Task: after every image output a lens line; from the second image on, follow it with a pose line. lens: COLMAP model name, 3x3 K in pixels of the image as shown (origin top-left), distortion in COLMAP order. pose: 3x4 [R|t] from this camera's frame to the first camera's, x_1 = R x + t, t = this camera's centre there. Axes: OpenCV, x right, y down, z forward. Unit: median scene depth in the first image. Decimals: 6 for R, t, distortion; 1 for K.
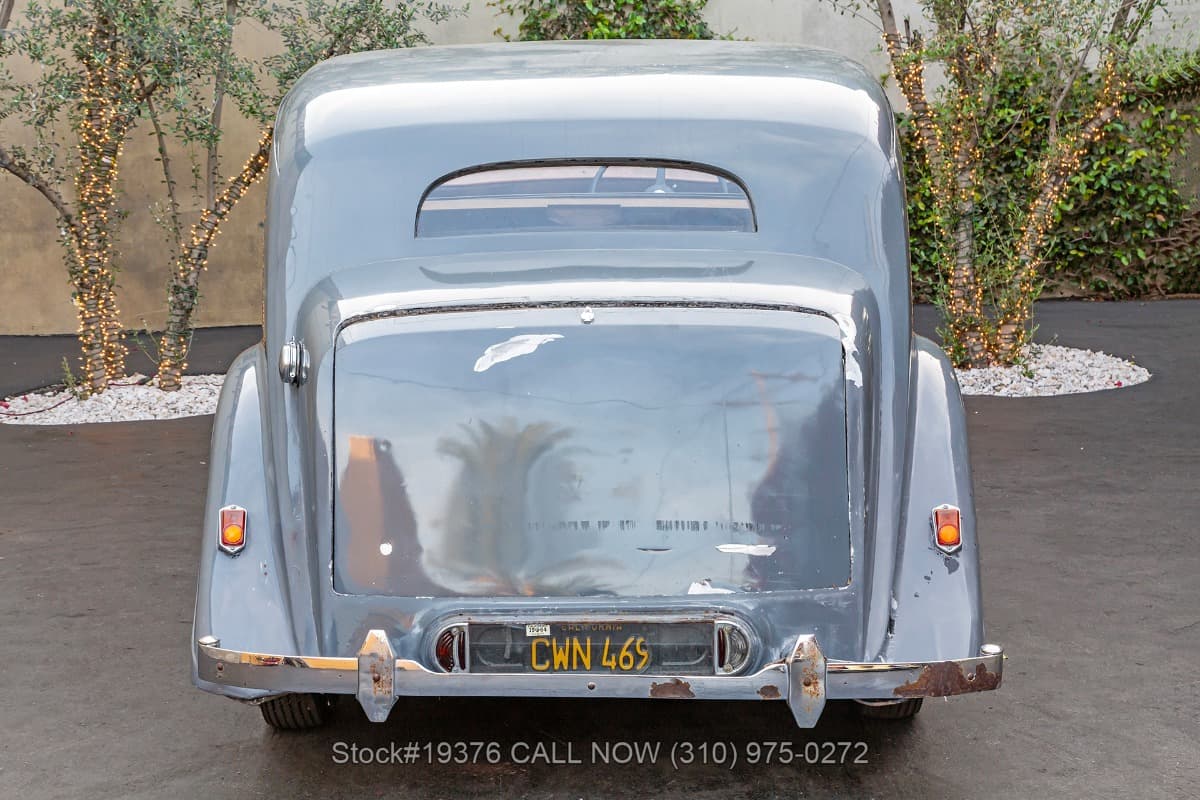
lens RADIAL K [[2154.1, 0, 571.9], [0, 2154.1, 386.9], [0, 0, 1]] dist [0.283675, 0.000000]
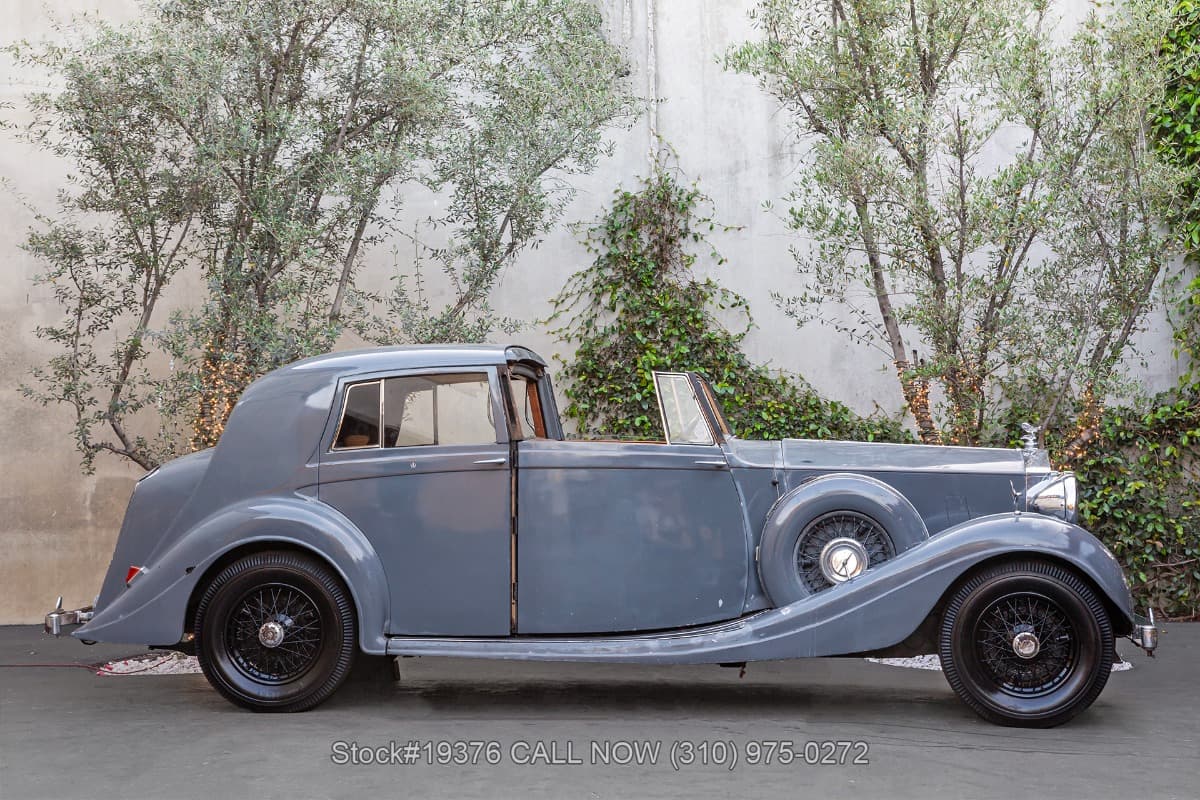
lens RADIAL K [[2403.8, 0, 602.0], [0, 2403.8, 394.5], [0, 0, 1]] dist [0.366571, 0.000000]
pose [[0.999637, 0.025679, -0.008160, -0.000093], [-0.026679, 0.985720, -0.166264, 0.059402], [0.003774, 0.166421, 0.986047, -0.209824]]
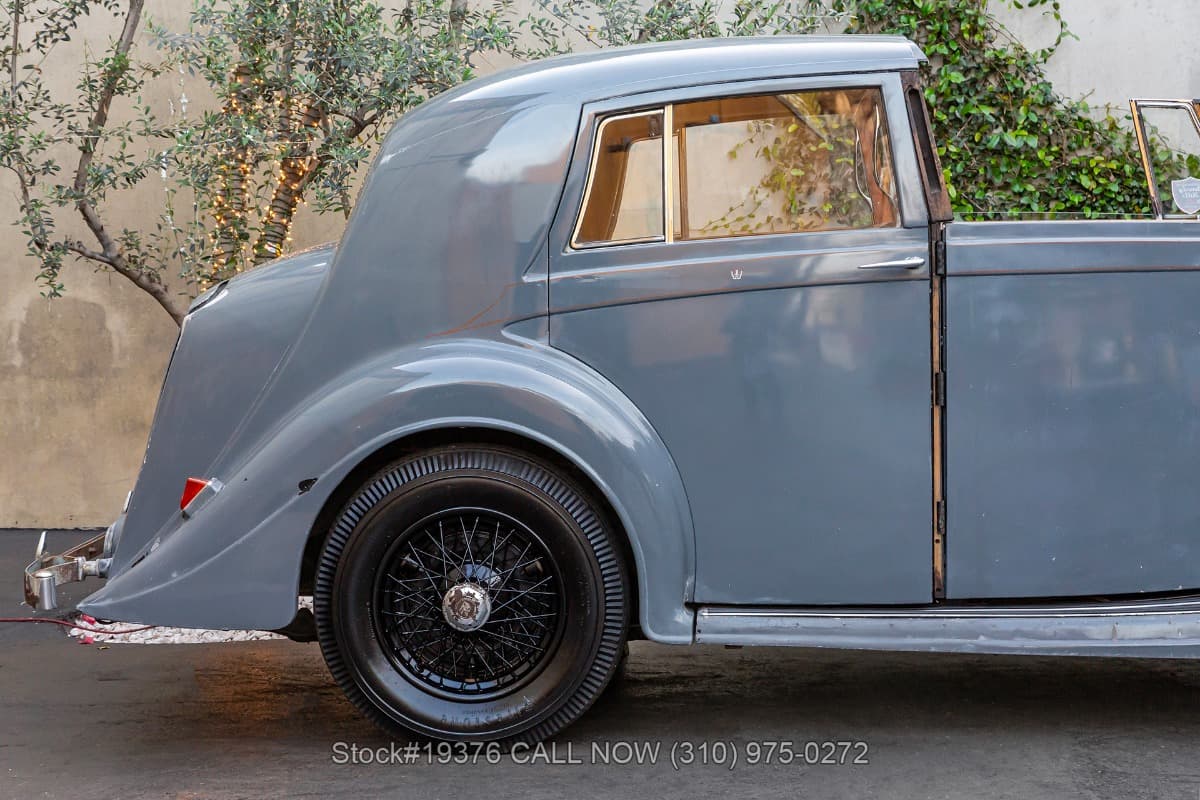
lens RADIAL K [[2787.9, 0, 600.0], [0, 2787.9, 409.2], [0, 0, 1]] dist [0.356715, 0.000000]
pose [[0.999718, 0.006038, 0.022949, -0.101757], [-0.004033, 0.996252, -0.086407, 0.014826], [-0.023384, 0.086290, 0.995996, 0.114737]]
